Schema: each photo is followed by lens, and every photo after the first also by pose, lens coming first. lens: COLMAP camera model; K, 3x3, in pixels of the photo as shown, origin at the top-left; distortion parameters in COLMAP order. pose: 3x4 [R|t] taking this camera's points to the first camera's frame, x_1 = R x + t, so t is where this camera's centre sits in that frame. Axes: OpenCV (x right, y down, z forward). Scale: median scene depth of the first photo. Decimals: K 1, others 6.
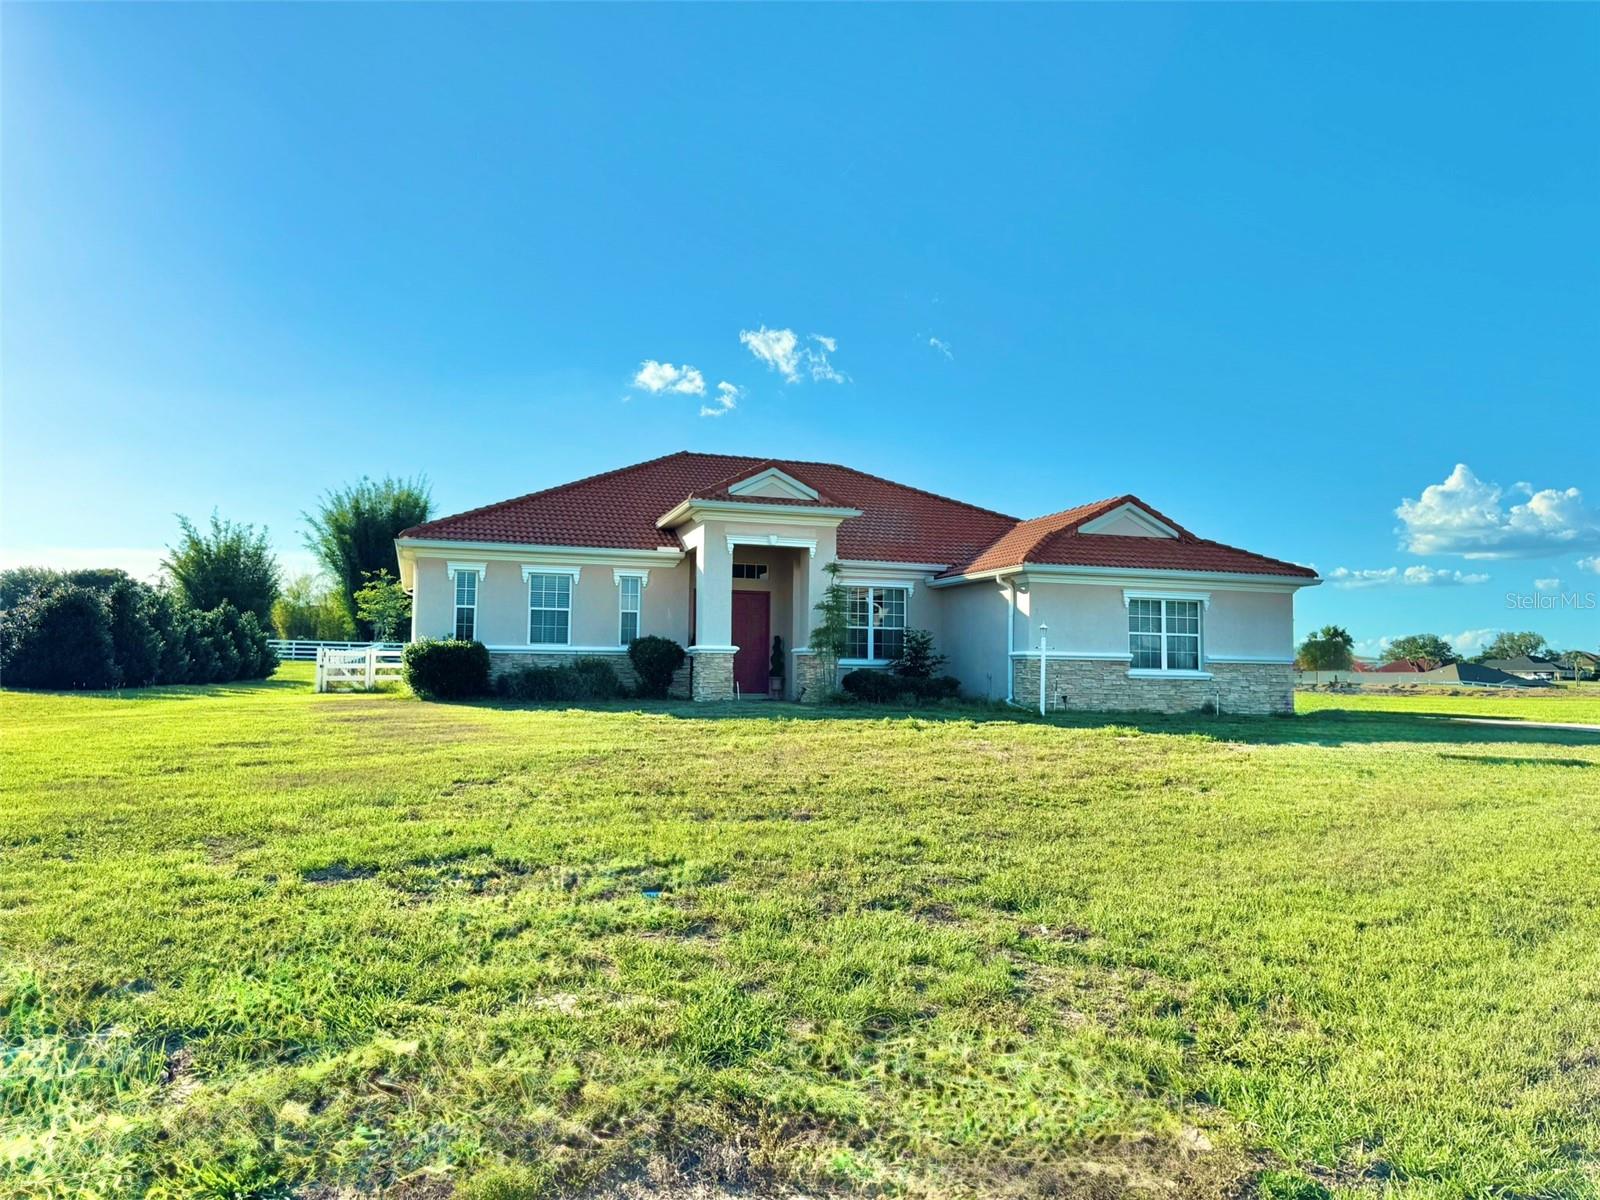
lens RADIAL K [[1124.3, 0, 718.1], [0, 1124.3, 622.5], [0, 0, 1]] dist [0.036734, -0.016992]
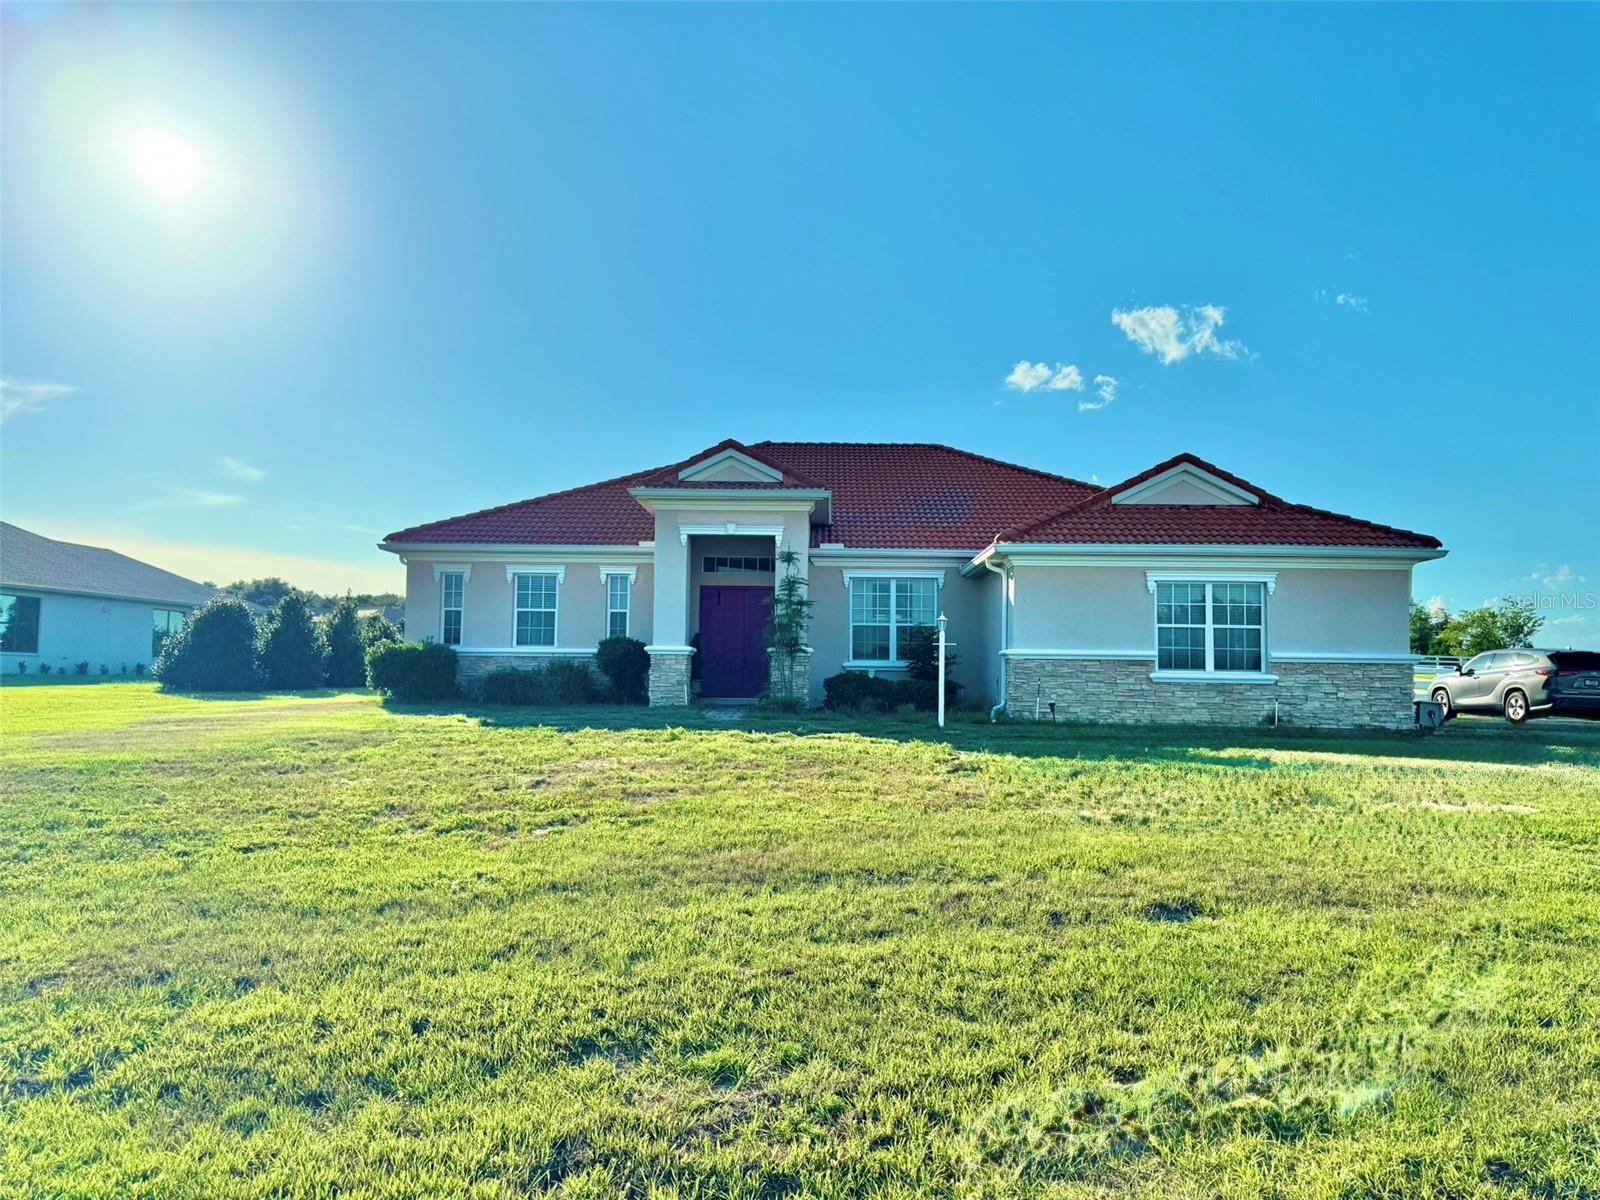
lens RADIAL K [[1124.3, 0, 713.6], [0, 1124.3, 615.7], [0, 0, 1]] dist [0.036734, -0.016992]
pose [[0.944955, -0.017938, -0.326708, 0.323646], [0.014619, 0.999814, -0.012613, 0.007940], [0.326873, 0.007143, 0.945041, 0.137209]]
